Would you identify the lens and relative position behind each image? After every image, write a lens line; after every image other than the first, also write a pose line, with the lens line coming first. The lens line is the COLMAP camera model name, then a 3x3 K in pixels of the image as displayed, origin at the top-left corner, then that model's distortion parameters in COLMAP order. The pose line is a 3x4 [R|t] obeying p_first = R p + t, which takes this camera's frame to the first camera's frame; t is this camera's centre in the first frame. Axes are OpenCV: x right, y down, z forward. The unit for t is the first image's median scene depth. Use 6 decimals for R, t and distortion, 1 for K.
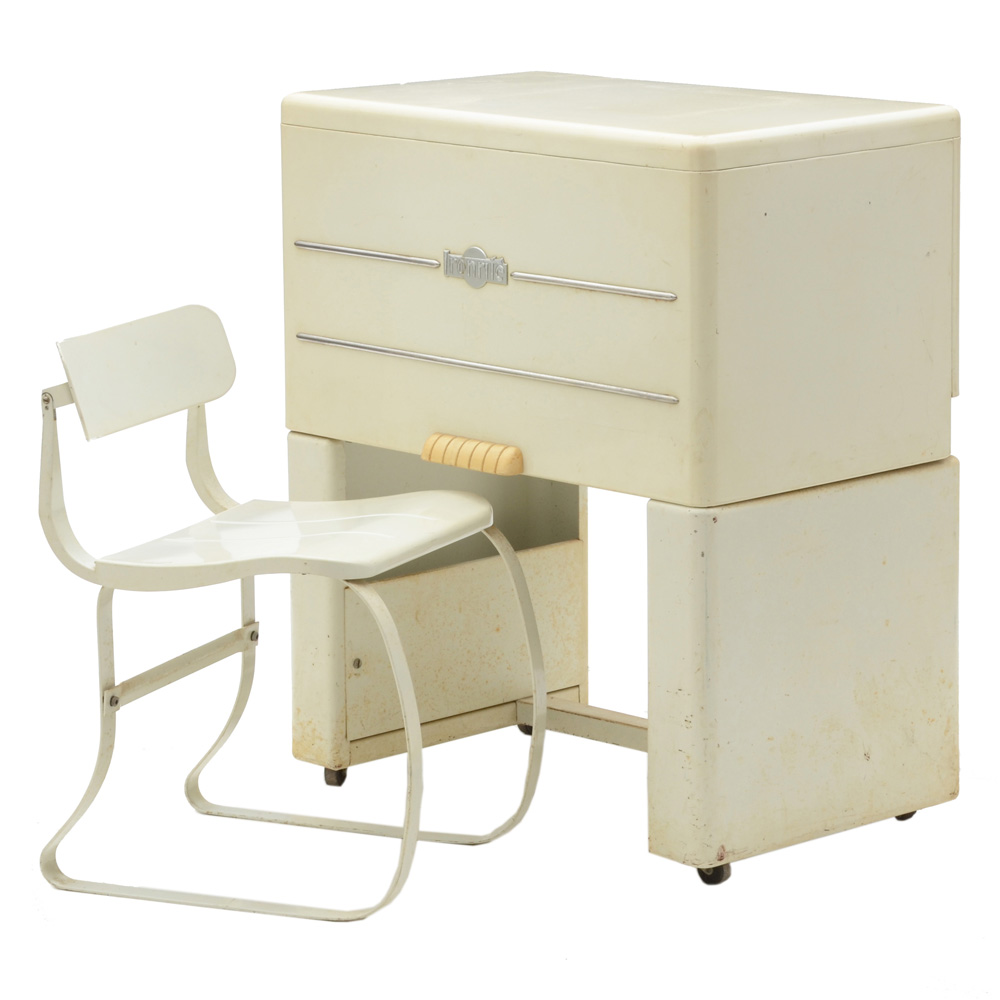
lens RADIAL K [[4140.8, 0, 500.0], [0, 4140.8, 500.0], [0, 0, 1]] dist [0.366638, 1.073044]
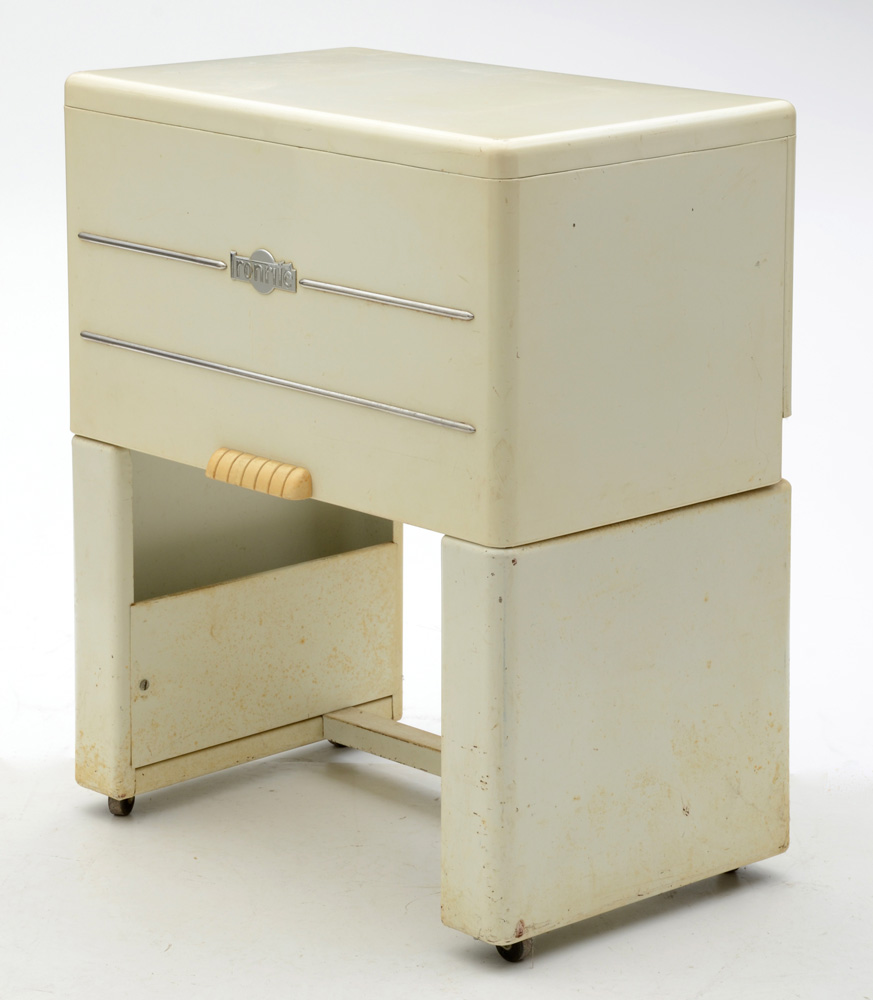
lens RADIAL K [[3455.0, 0, 407.3], [0, 3455.0, 383.9], [0, 0, 1]] dist [0.537664, 1.830566]
pose [[0.999799, 0.013004, -0.015246, 0.037588], [-0.012777, 0.999807, 0.014928, -0.042769], [0.015437, -0.014730, 0.999772, 0.233587]]
